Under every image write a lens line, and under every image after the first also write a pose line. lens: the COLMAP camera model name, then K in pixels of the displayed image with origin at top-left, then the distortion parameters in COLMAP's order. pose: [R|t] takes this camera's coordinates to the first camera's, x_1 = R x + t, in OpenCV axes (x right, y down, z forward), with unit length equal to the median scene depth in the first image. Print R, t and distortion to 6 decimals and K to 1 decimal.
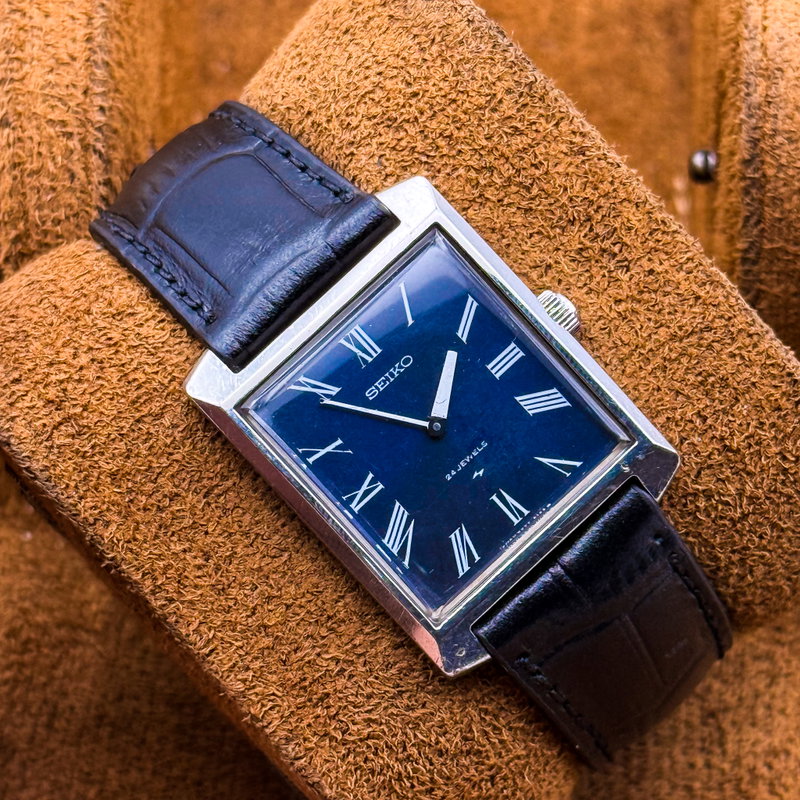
lens RADIAL K [[3216.8, 0, 438.9], [0, 3216.8, 433.0], [0, 0, 1]] dist [0.155857, -0.042715]
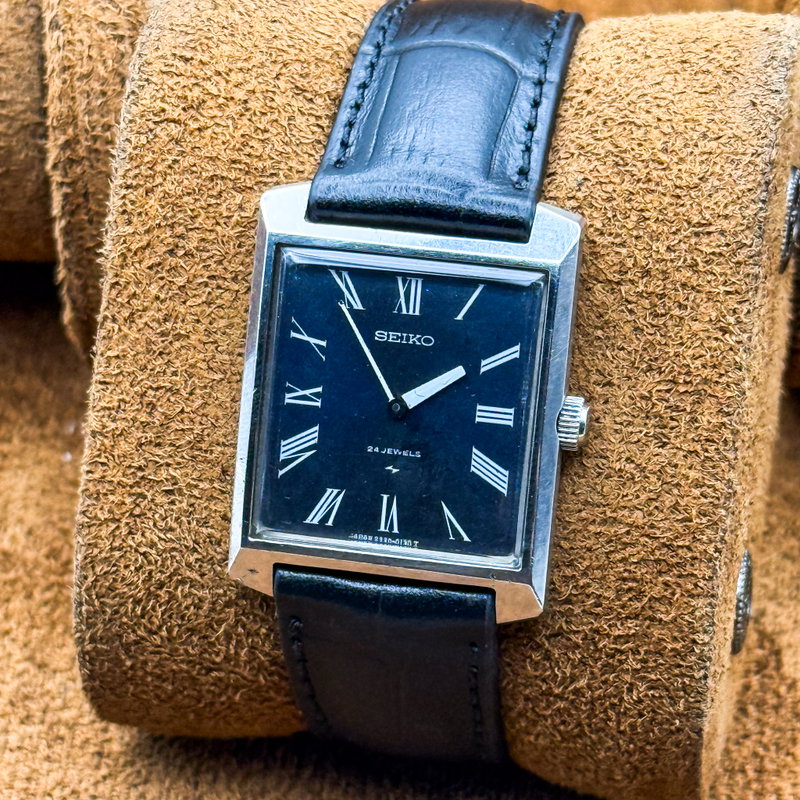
lens RADIAL K [[3216.8, 0, 438.9], [0, 3216.8, 433.0], [0, 0, 1]] dist [0.155857, -0.042715]
pose [[0.639844, 0.757366, -0.130366, 0.141382], [-0.724545, 0.651052, 0.226201, -0.228103], [0.256192, -0.050278, 0.965318, 0.042144]]
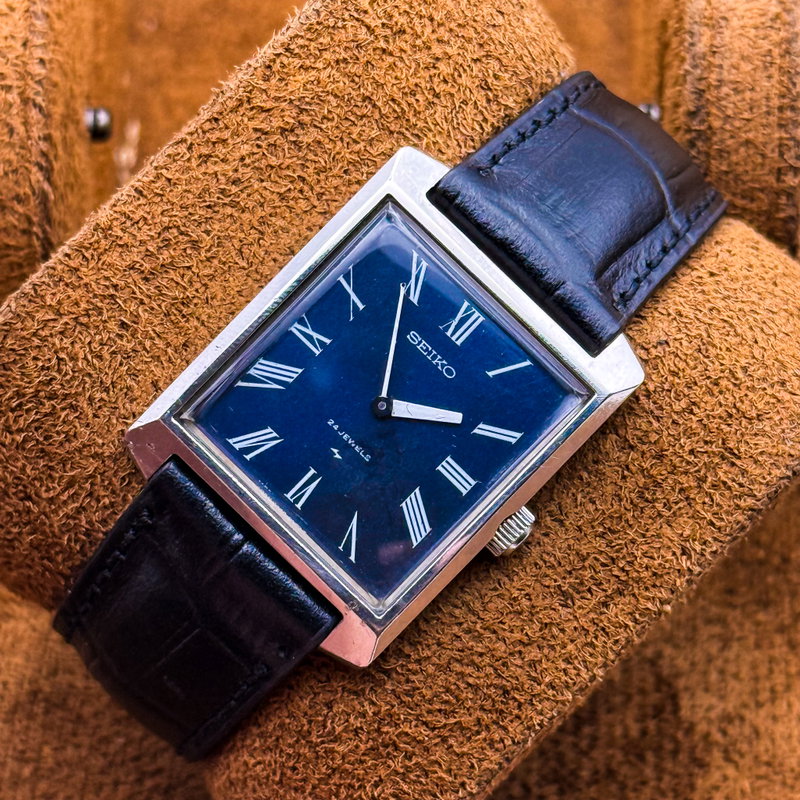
lens RADIAL K [[3216.8, 0, 438.9], [0, 3216.8, 433.0], [0, 0, 1]] dist [0.155857, -0.042715]
pose [[0.054719, 0.992306, -0.111062, 0.113044], [-0.997376, 0.059598, 0.041101, -0.056950], [0.047404, 0.108522, 0.992963, 0.049757]]
